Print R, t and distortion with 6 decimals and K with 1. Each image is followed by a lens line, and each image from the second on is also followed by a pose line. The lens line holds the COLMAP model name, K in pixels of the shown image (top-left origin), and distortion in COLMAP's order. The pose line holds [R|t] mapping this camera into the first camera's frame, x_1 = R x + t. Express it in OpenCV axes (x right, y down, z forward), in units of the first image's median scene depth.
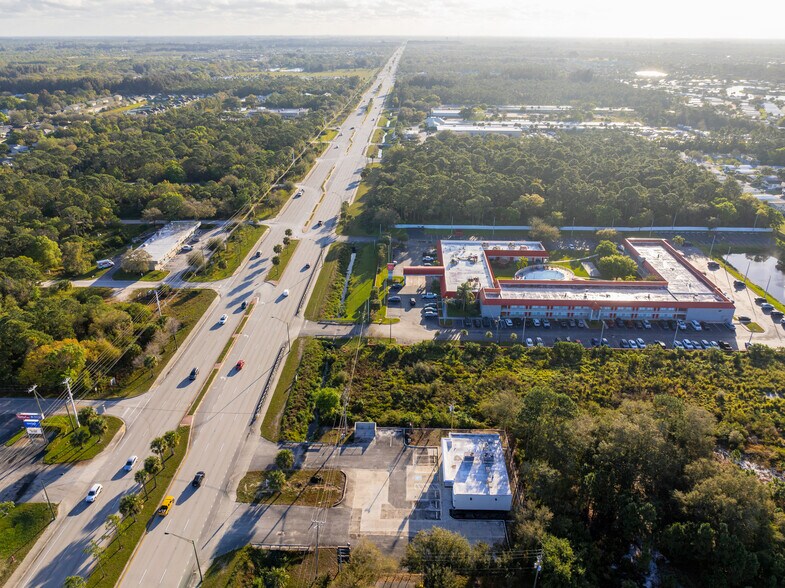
lens RADIAL K [[565.6, 0, 398.3], [0, 565.6, 290.9], [0, 0, 1]] dist [-0.037092, -0.002909]
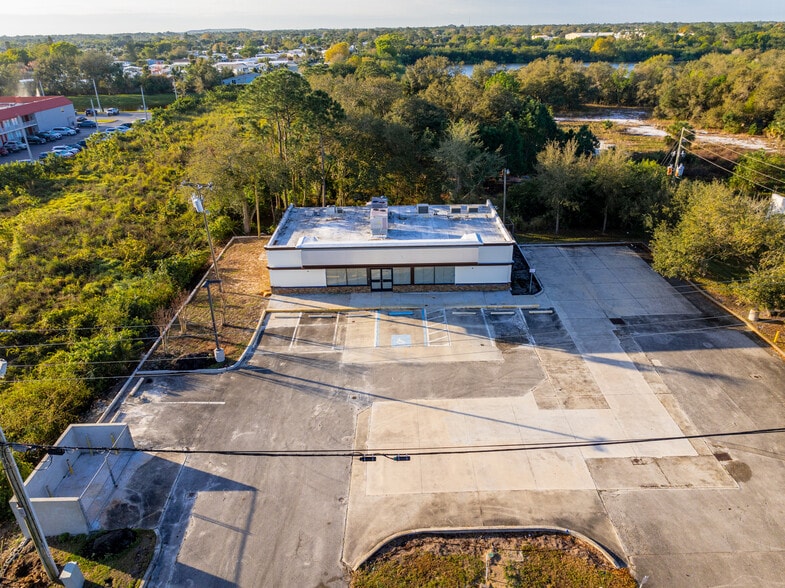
lens RADIAL K [[548.6, 0, 394.6], [0, 548.6, 291.6], [0, 0, 1]] dist [-0.030476, 0.014936]
pose [[-0.037204, -0.438648, 0.897888, -0.214438], [0.433369, 0.802541, 0.410024, 0.174118], [-0.900449, 0.404371, 0.160239, 0.894637]]
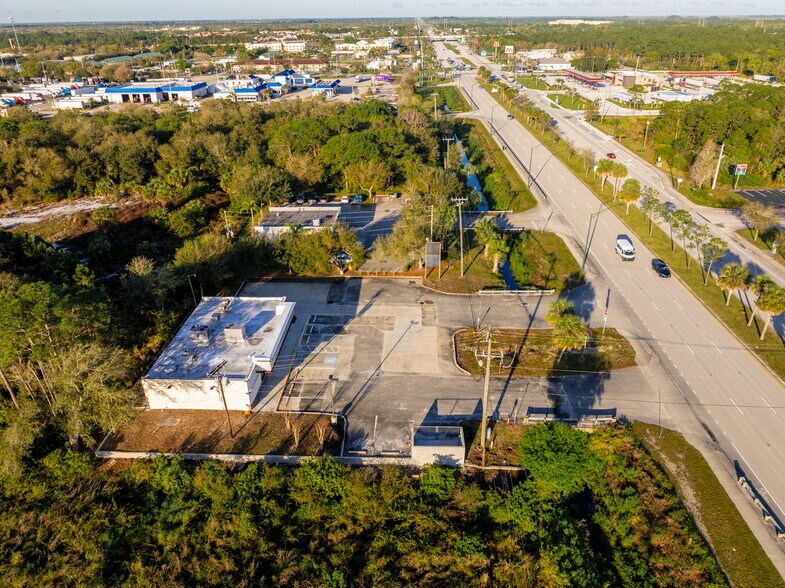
lens RADIAL K [[548.6, 0, 397.1], [0, 548.6, 294.4], [0, 0, 1]] dist [-0.030476, 0.014936]
pose [[-0.999986, 0.002988, 0.004263, -0.033125], [0.005197, 0.620295, 0.784351, -0.138508], [-0.000301, 0.784363, -0.620302, 1.225910]]
